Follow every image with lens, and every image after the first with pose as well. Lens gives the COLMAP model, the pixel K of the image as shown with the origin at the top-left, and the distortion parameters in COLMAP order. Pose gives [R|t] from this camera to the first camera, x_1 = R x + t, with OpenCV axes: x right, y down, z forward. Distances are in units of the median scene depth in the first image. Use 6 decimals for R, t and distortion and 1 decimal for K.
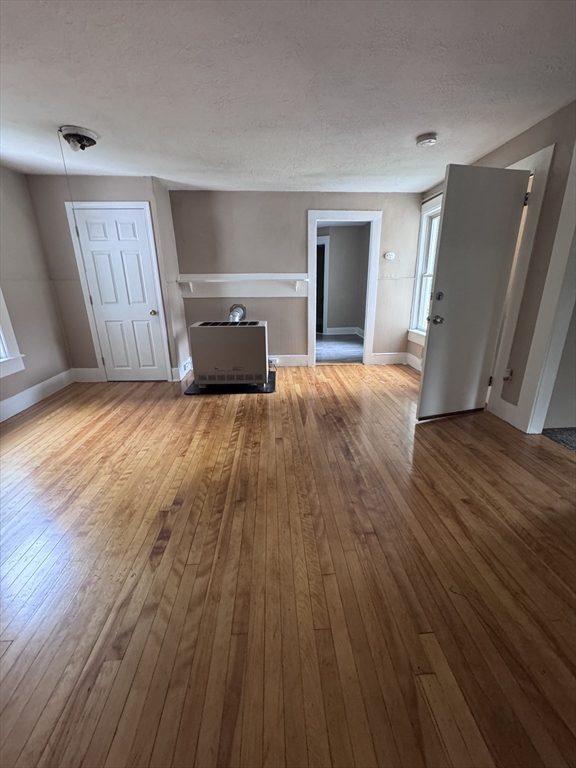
lens RADIAL K [[306.9, 0, 288.0], [0, 306.9, 384.0], [0, 0, 1]] dist [-0.000696, -0.000025]
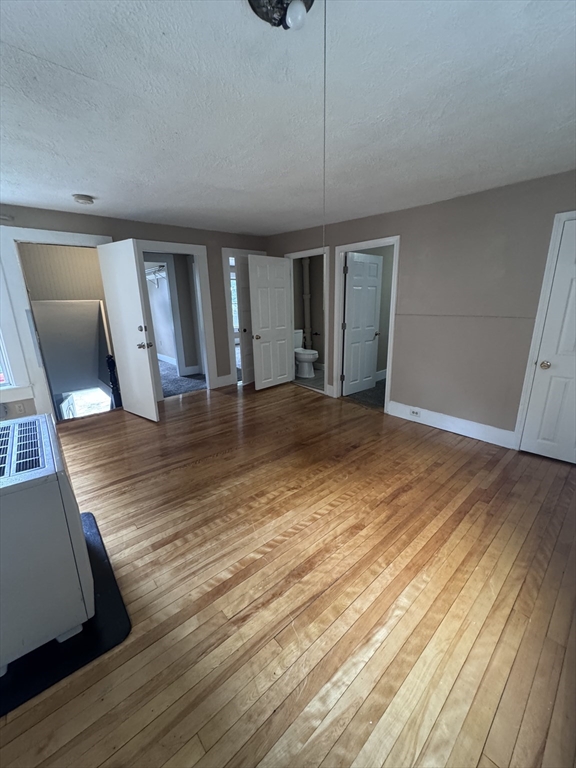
lens RADIAL K [[306.9, 0, 288.0], [0, 306.9, 384.0], [0, 0, 1]] dist [-0.000696, -0.000025]
pose [[-0.626243, -0.182050, 0.758075, -1.059299], [0.270736, 0.861061, 0.430436, -0.518134], [-0.731110, 0.474796, -0.489946, 1.401890]]
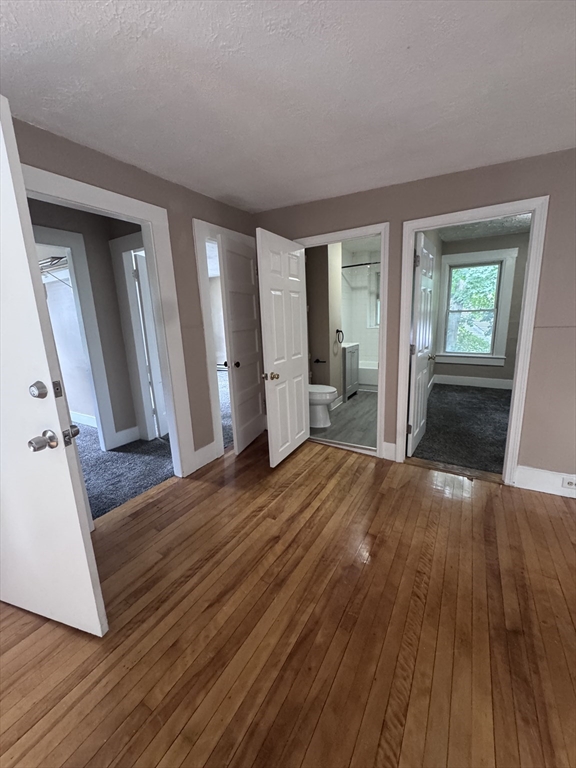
lens RADIAL K [[306.9, 0, 288.0], [0, 306.9, 384.0], [0, 0, 1]] dist [-0.000696, -0.000025]
pose [[-0.831389, -0.072331, 0.550964, -0.055268], [0.221370, 0.866312, 0.447771, -0.444172], [-0.509694, 0.494239, -0.704230, 1.209366]]
